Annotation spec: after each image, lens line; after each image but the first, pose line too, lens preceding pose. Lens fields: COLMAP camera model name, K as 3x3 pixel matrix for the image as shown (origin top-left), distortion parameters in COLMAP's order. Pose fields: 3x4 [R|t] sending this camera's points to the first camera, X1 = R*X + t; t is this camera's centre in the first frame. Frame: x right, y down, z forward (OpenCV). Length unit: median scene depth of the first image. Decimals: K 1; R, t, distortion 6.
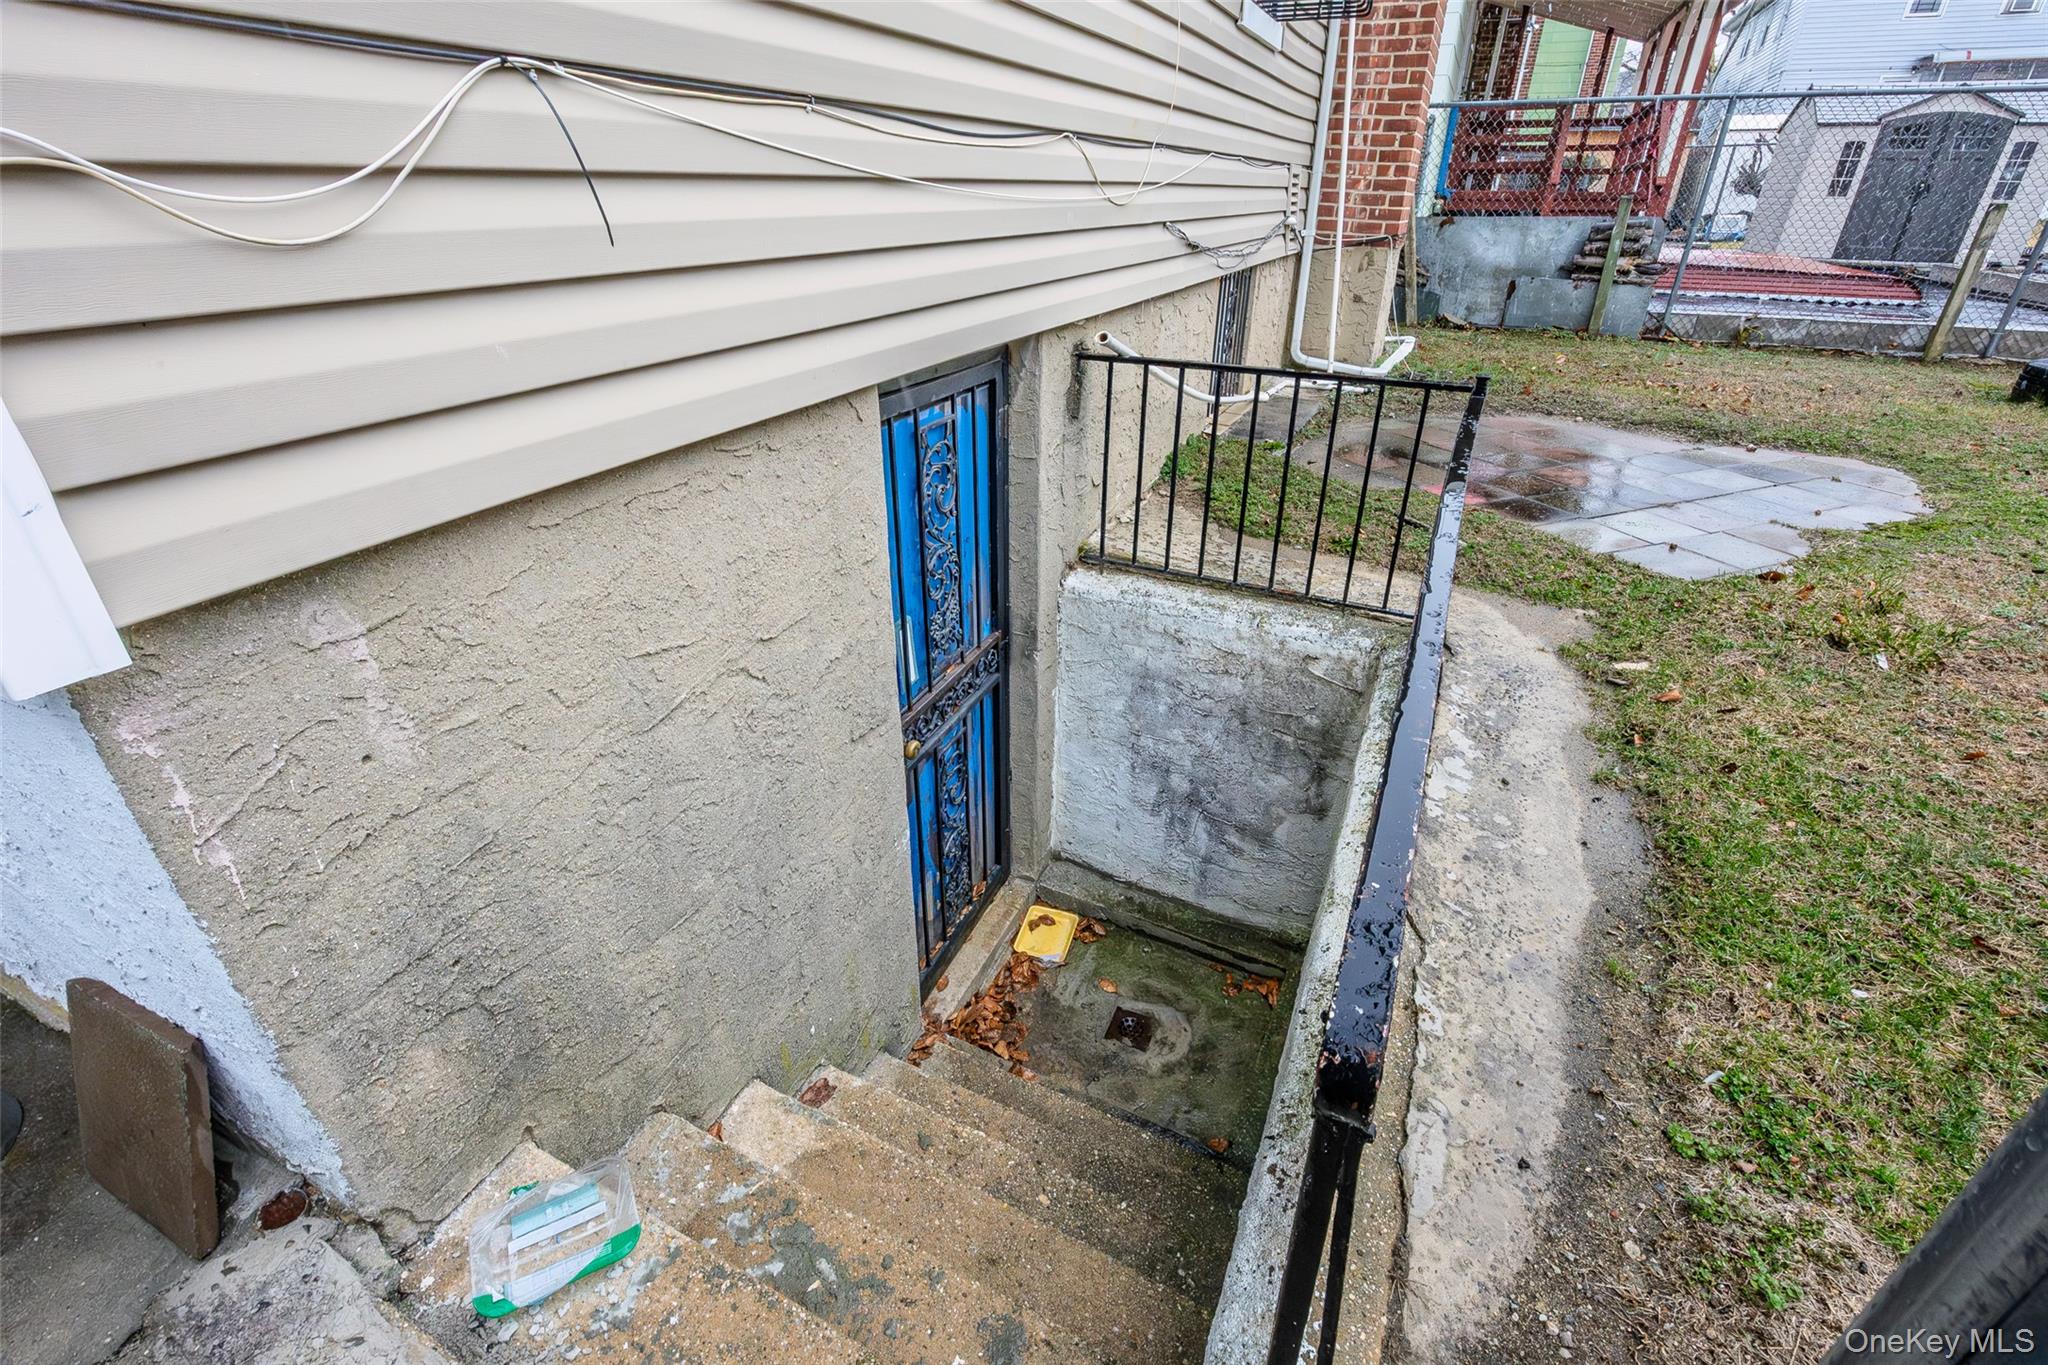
lens RADIAL K [[890.7, 0, 1021.4], [0, 890.7, 688.5], [0, 0, 1]] dist [-0.013025, 0.001300]
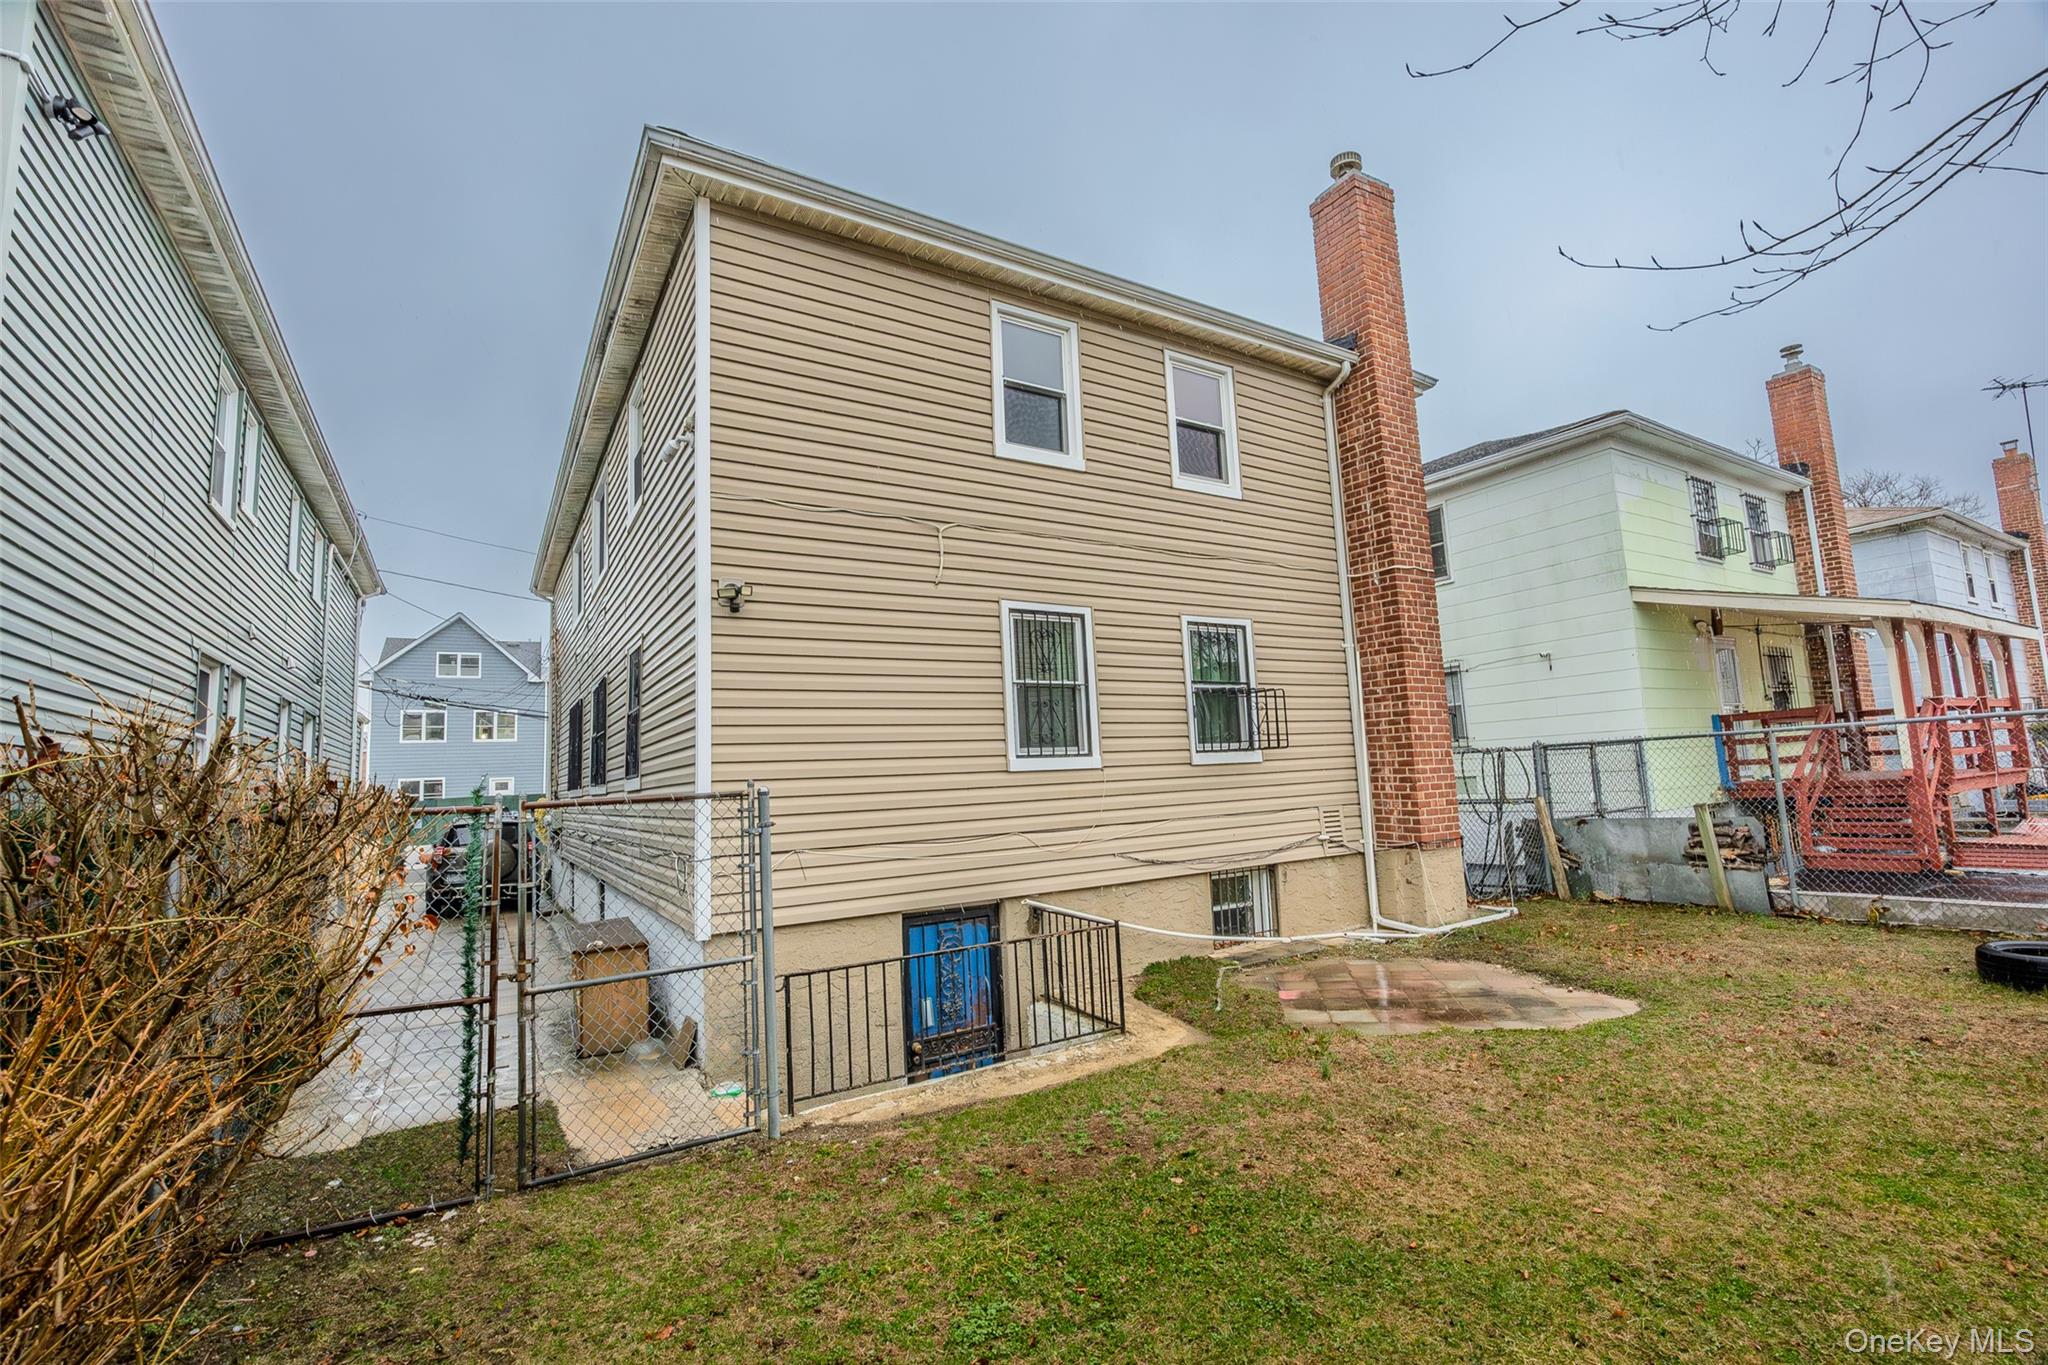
lens RADIAL K [[890.7, 0, 1019.2], [0, 890.7, 682.8], [0, 0, 1]] dist [-0.013025, 0.001300]
pose [[0.823130, -0.105059, -0.558050, 0.732689], [-0.231866, 0.834897, -0.499185, 0.173994], [0.518358, 0.540287, 0.662869, -0.501480]]
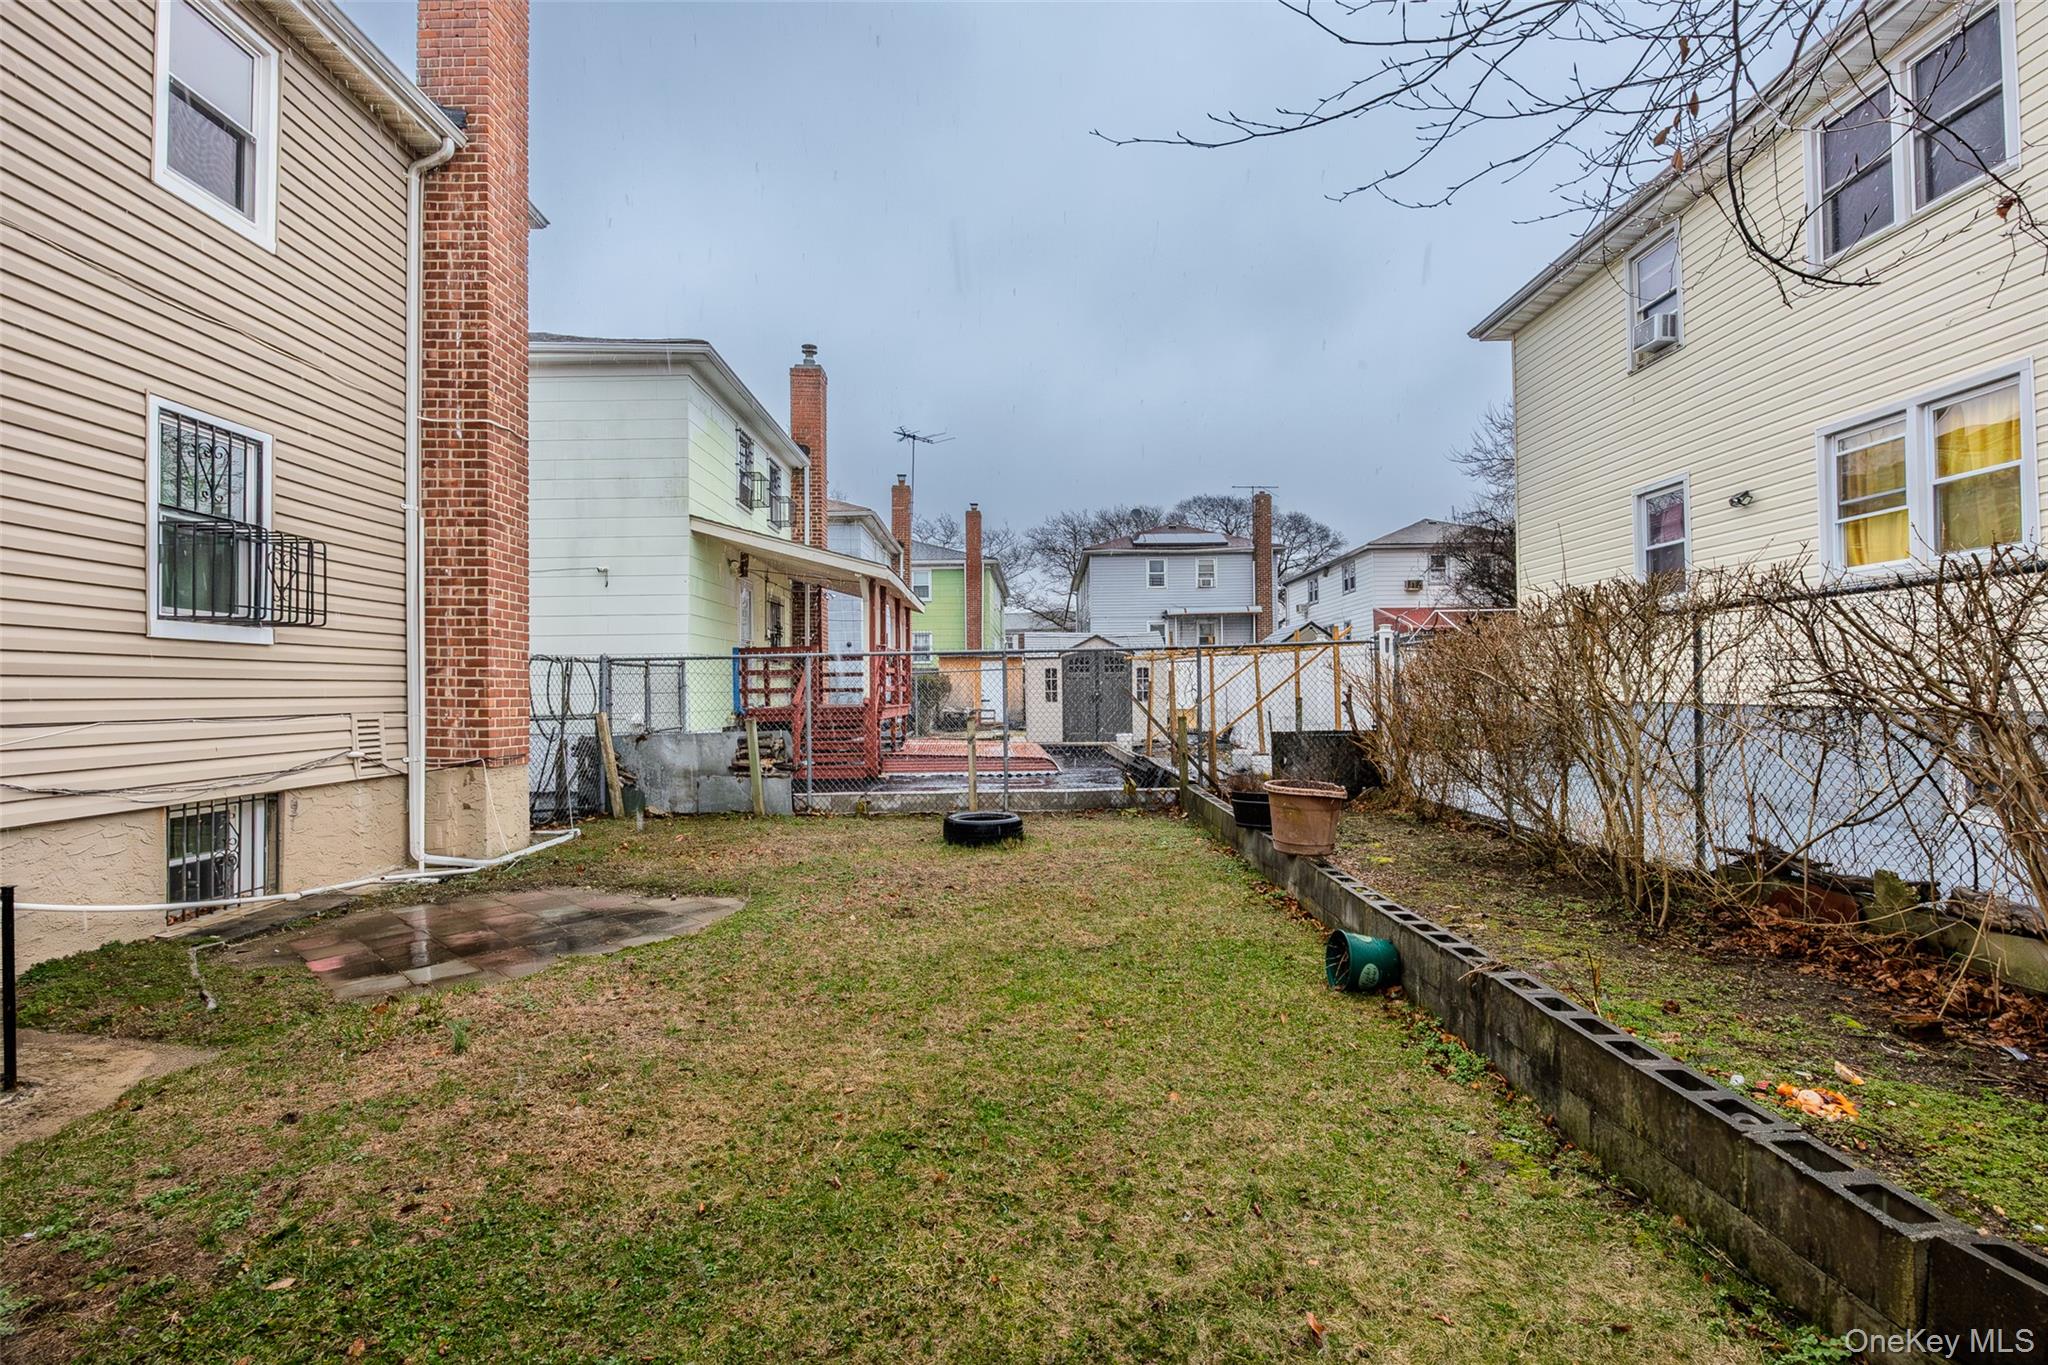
lens RADIAL K [[933.5, 0, 1023.1], [0, 933.5, 677.4], [0, 0, 1]] dist [-0.013946, 0.000820]
pose [[0.905444, -0.007883, 0.424393, 0.552221], [0.220368, 0.863257, -0.454121, 0.152123], [-0.362781, 0.504704, 0.783367, -0.359585]]
